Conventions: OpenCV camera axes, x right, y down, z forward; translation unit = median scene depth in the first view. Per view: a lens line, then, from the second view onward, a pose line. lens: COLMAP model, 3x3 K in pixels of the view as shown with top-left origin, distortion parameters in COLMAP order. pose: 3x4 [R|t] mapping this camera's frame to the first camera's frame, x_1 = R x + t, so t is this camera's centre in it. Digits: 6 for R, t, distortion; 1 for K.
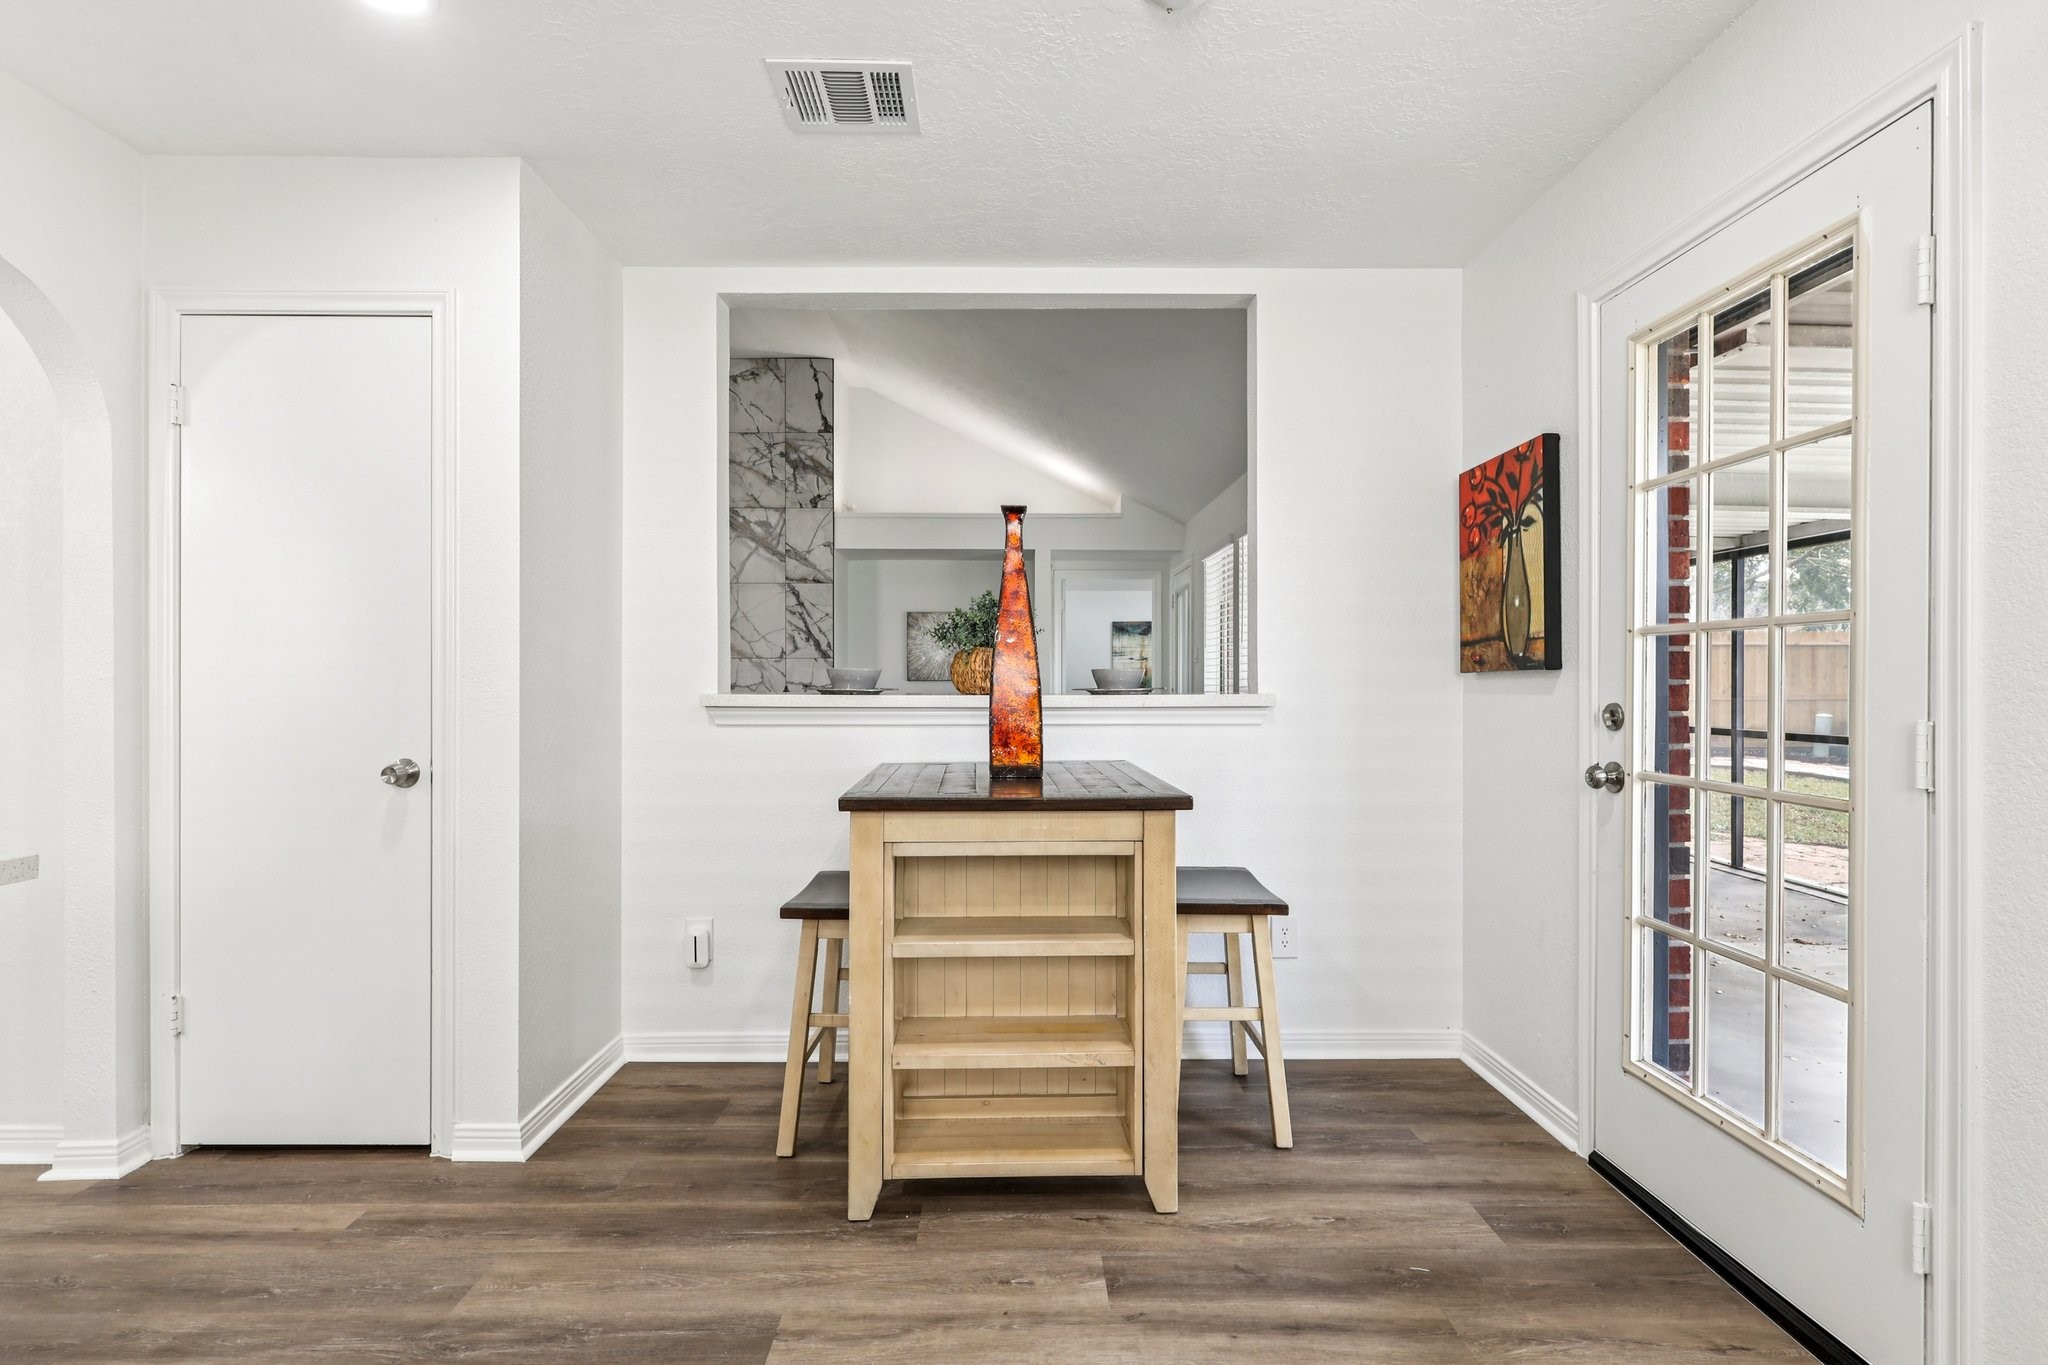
lens RADIAL K [[948.7, 0, 1025.1], [0, 948.7, 677.6], [0, 0, 1]] dist [-0.002594, 0.001437]
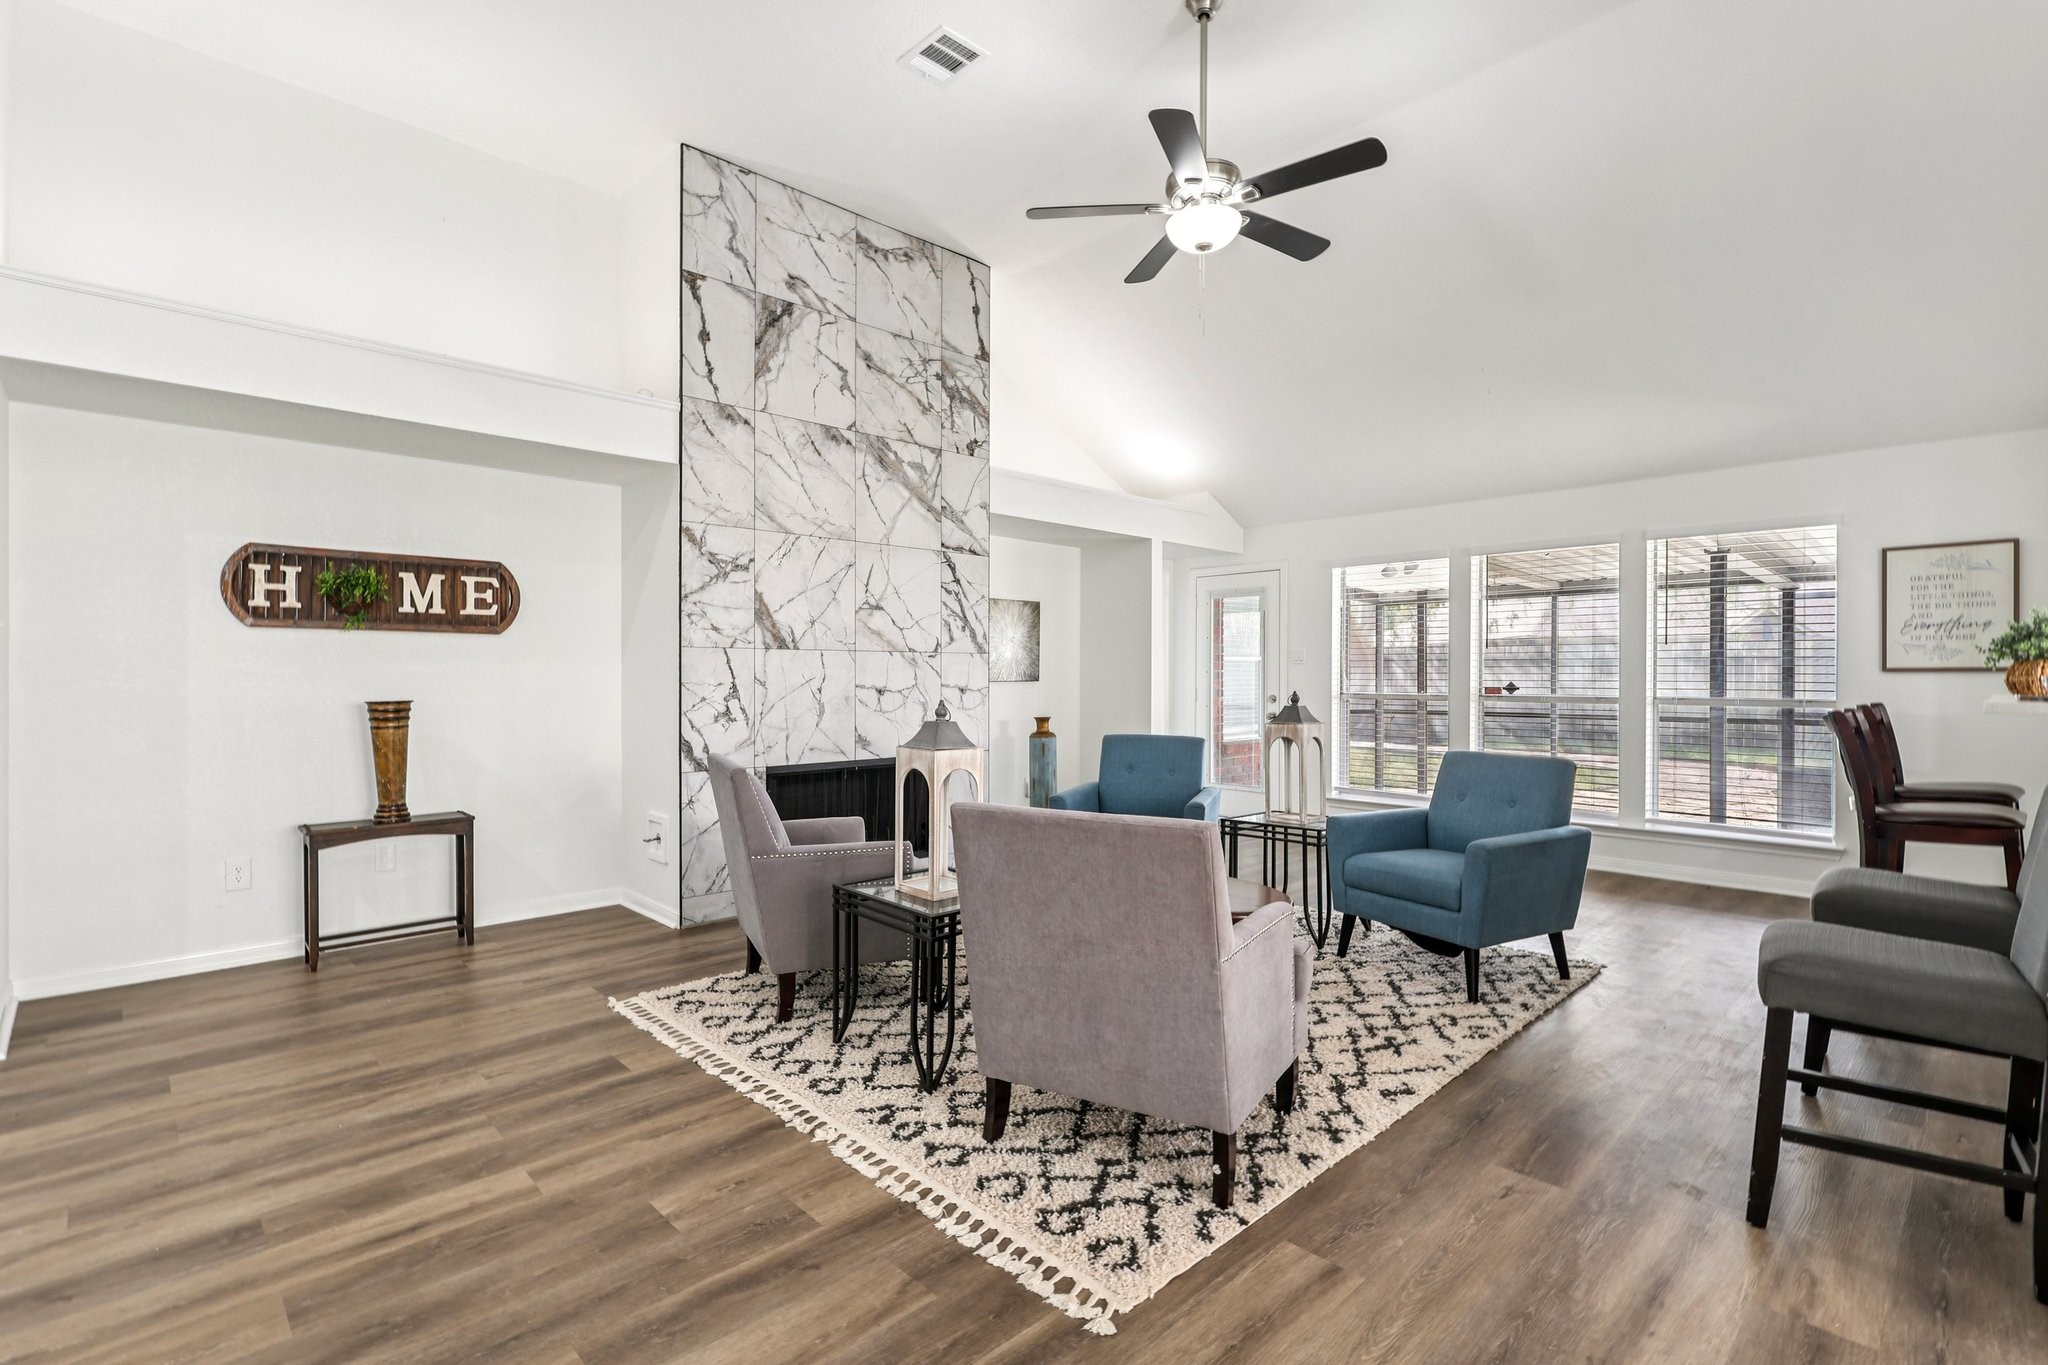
lens RADIAL K [[948.7, 0, 1029.1], [0, 948.7, 680.0], [0, 0, 1]] dist [-0.002594, 0.001437]
pose [[0.732555, -0.004073, 0.680696, -0.707440], [-0.000523, 0.999978, 0.006546, -0.003795], [-0.680708, -0.005151, 0.732537, 0.409510]]
